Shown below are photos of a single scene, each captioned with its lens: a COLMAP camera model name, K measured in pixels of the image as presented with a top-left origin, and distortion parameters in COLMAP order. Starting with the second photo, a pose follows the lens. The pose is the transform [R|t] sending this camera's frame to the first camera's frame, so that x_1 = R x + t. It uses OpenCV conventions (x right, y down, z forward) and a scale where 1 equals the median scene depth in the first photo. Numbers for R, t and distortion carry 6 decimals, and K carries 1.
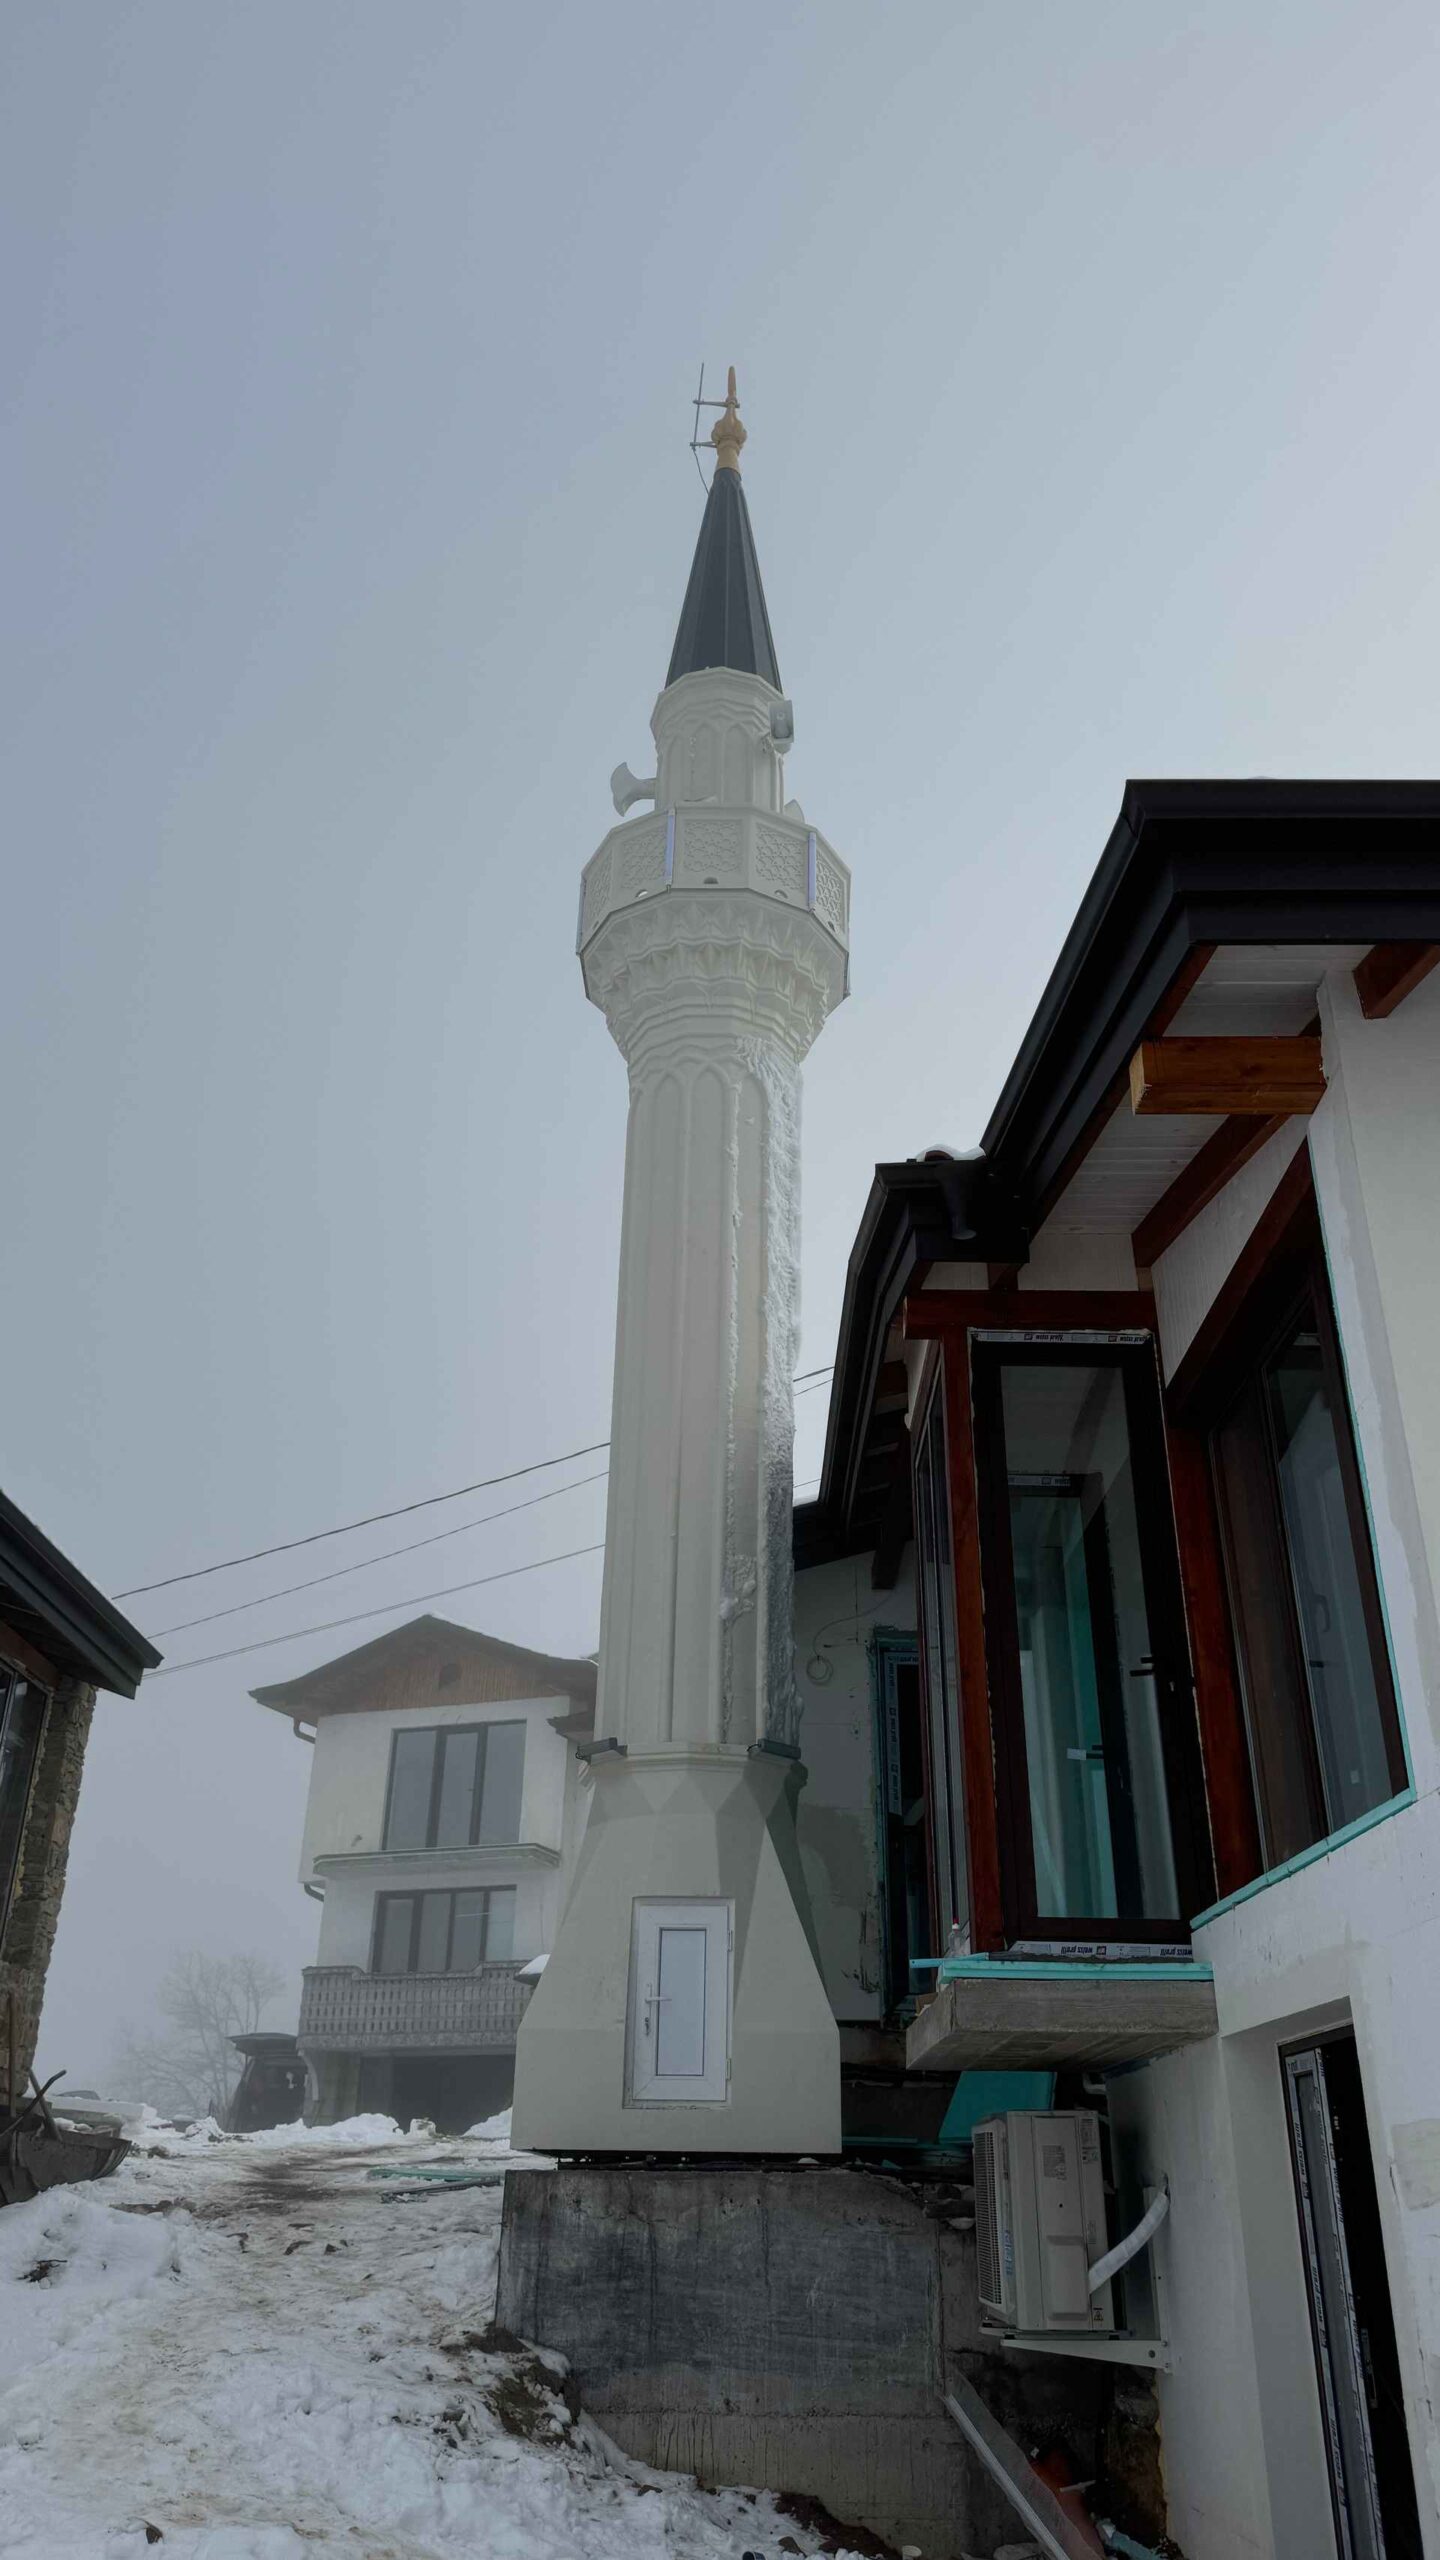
lens RADIAL K [[1768.3, 0, 730.6], [0, 1768.3, 1282.5], [0, 0, 1]] dist [0.078280, -0.085874]
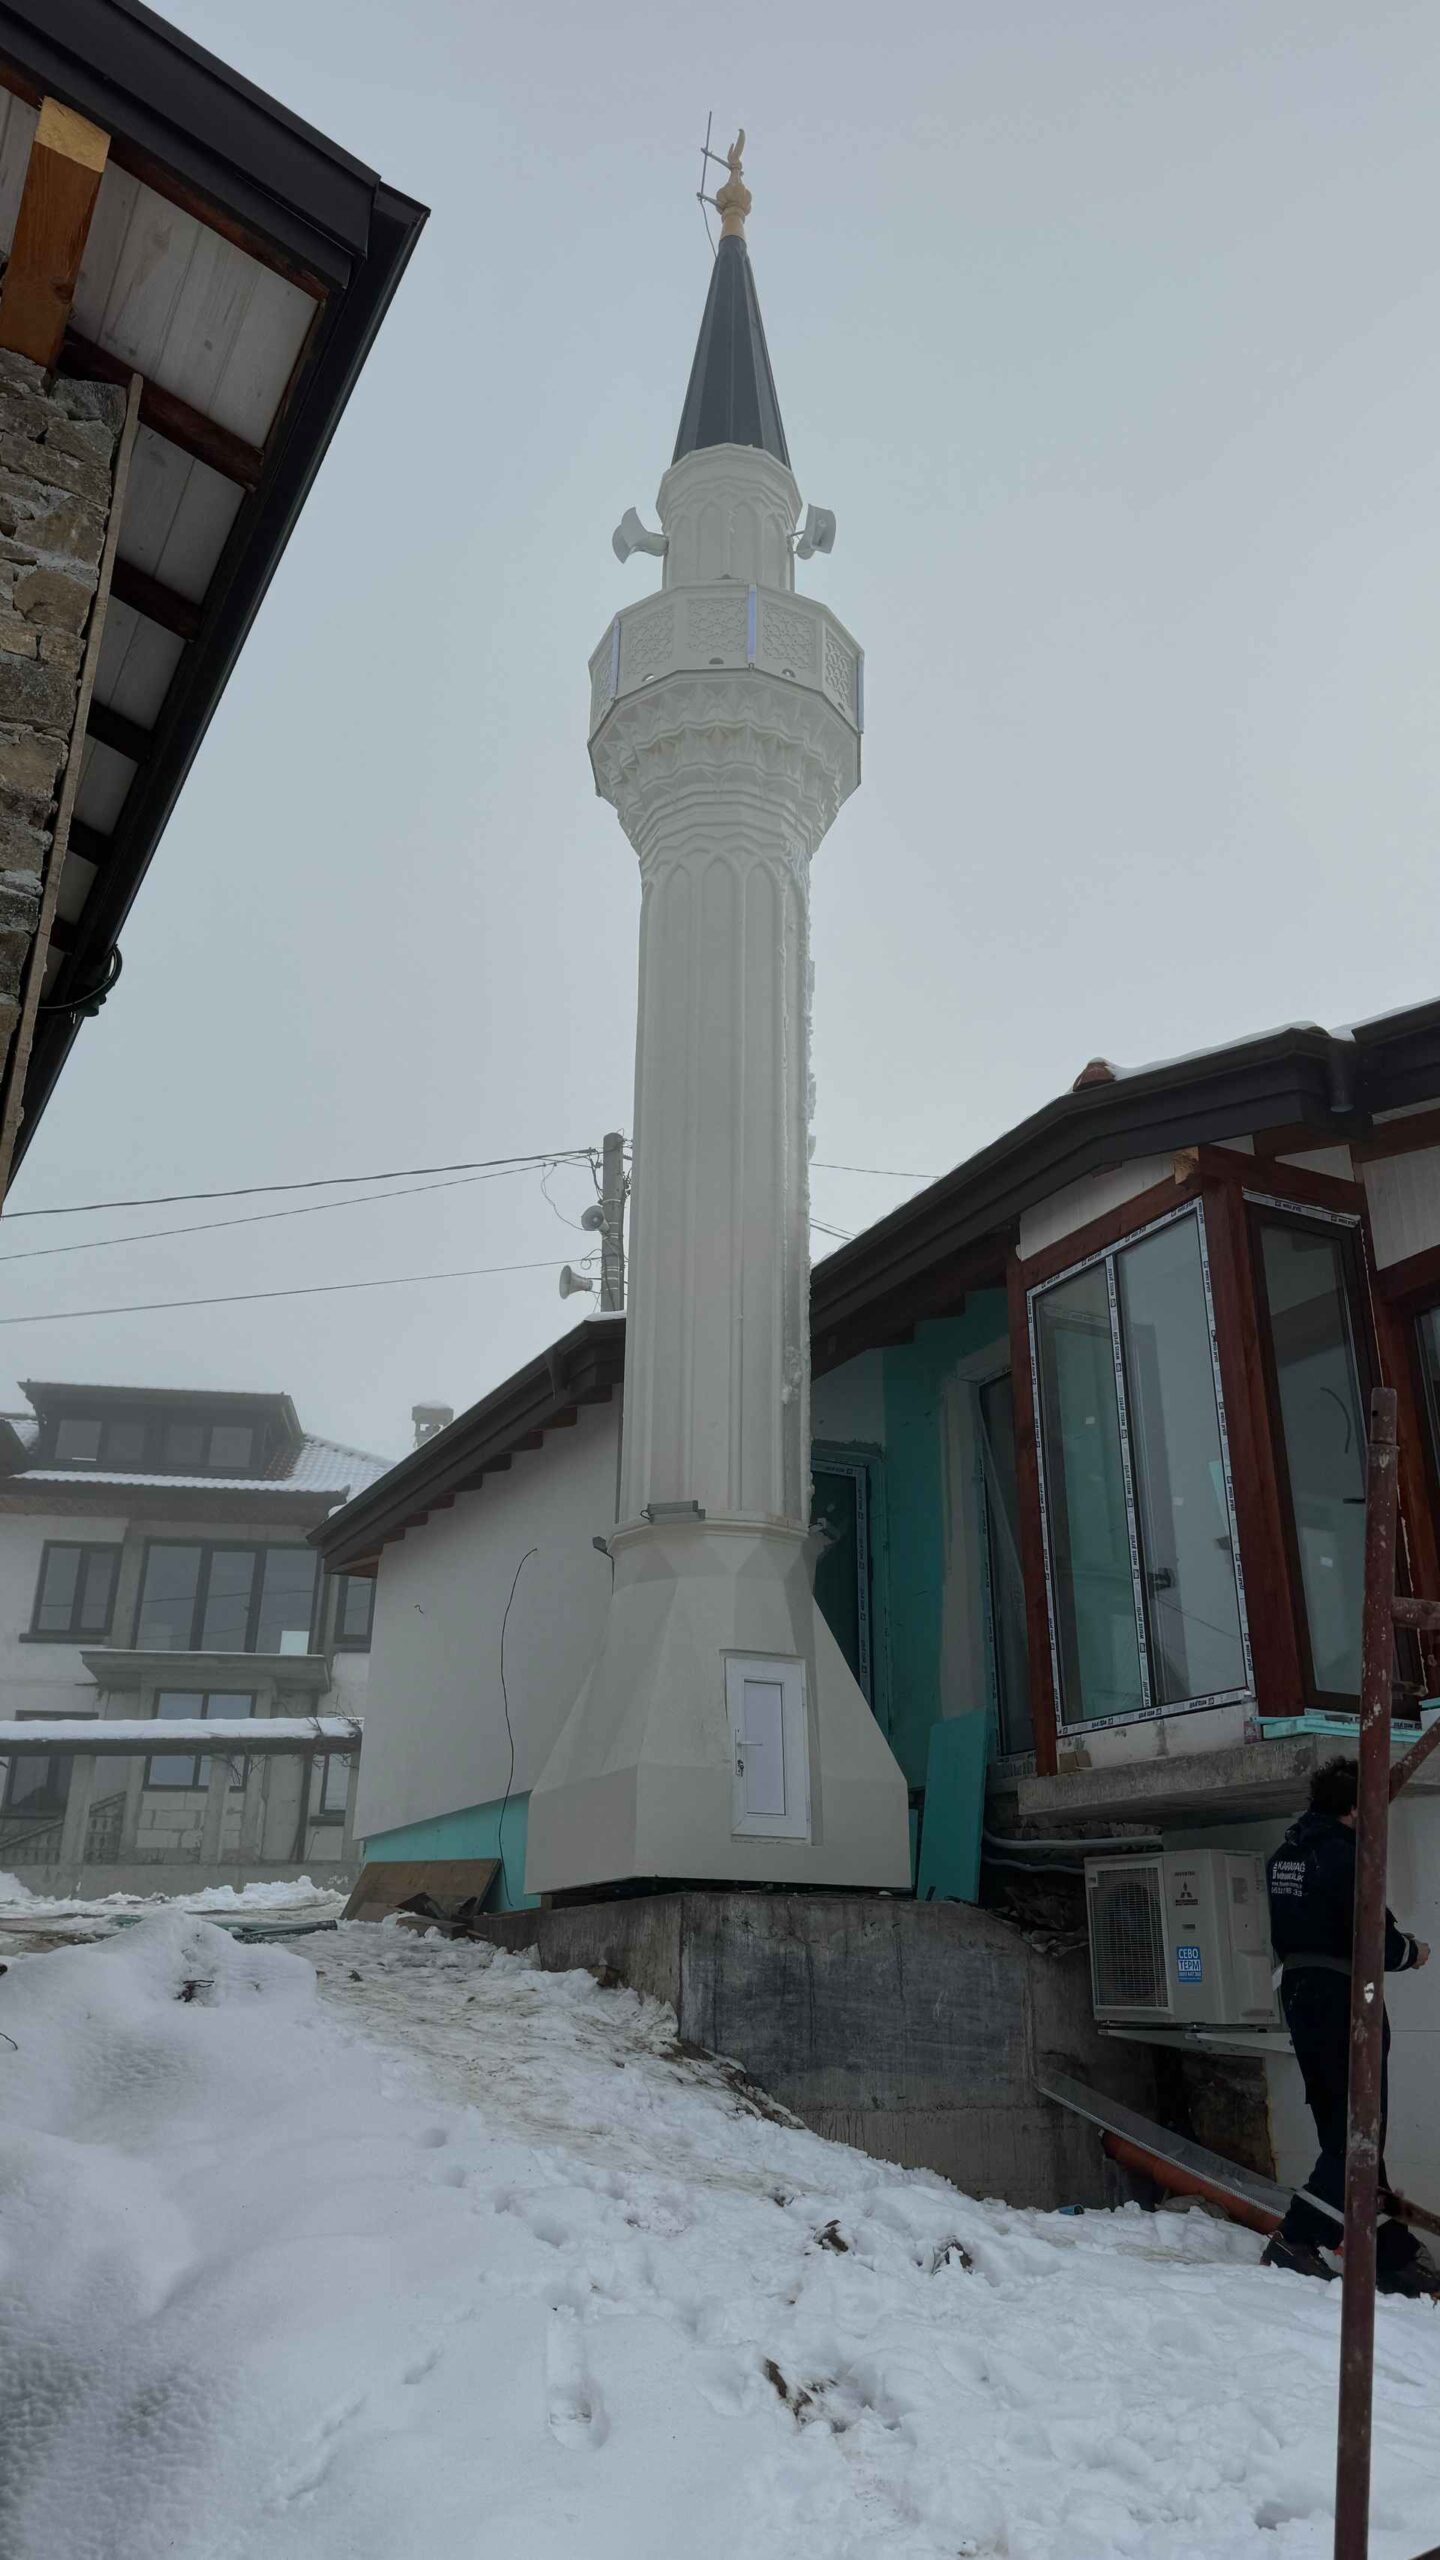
lens RADIAL K [[1758.1, 0, 733.5], [0, 1758.1, 1278.7], [0, 0, 1]] dist [0.122754, -0.194706]
pose [[0.880999, 0.173366, 0.440210, -0.617141], [-0.212064, 0.976443, 0.039859, 0.104001], [-0.422930, -0.128469, 0.897010, 0.117560]]
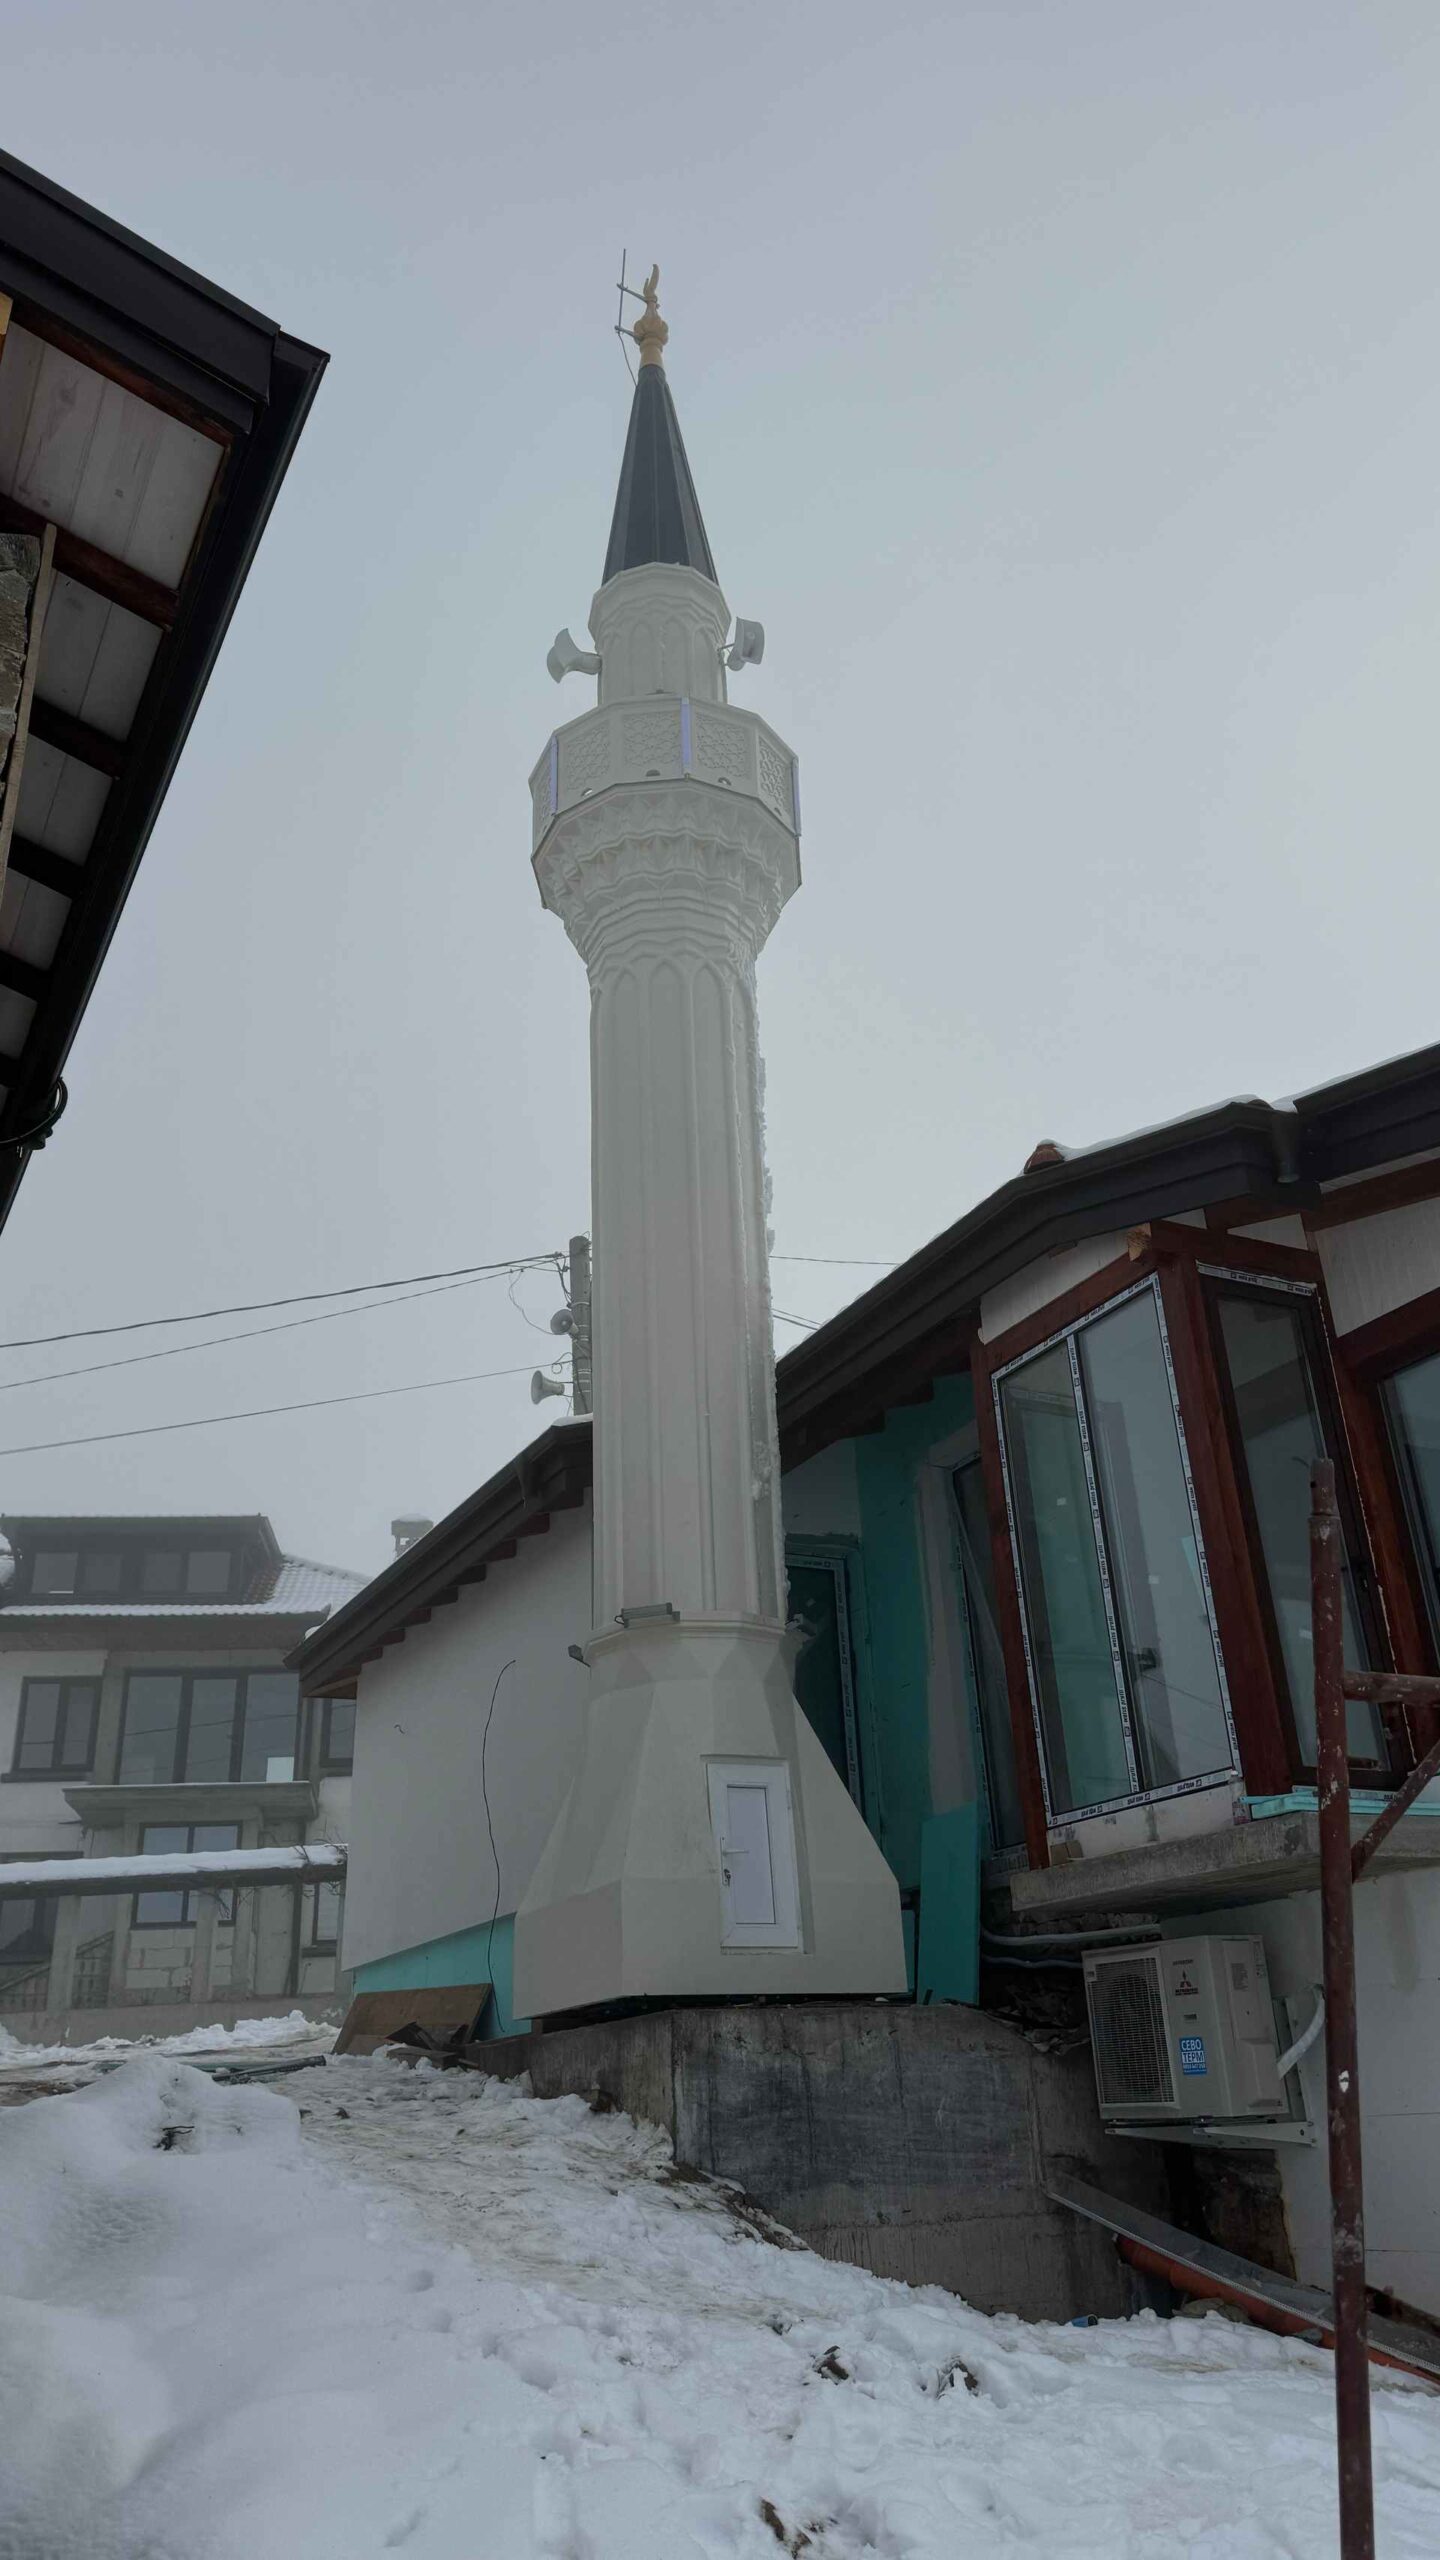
lens RADIAL K [[1762.0, 0, 720.0], [0, 1762.0, 1280.0], [0, 0, 1]] dist [0.086029, -0.115337]
pose [[0.887075, 0.152760, 0.435618, -0.605912], [-0.163097, 0.986513, -0.013823, 0.100878], [-0.431854, -0.058786, 0.900026, 0.114058]]
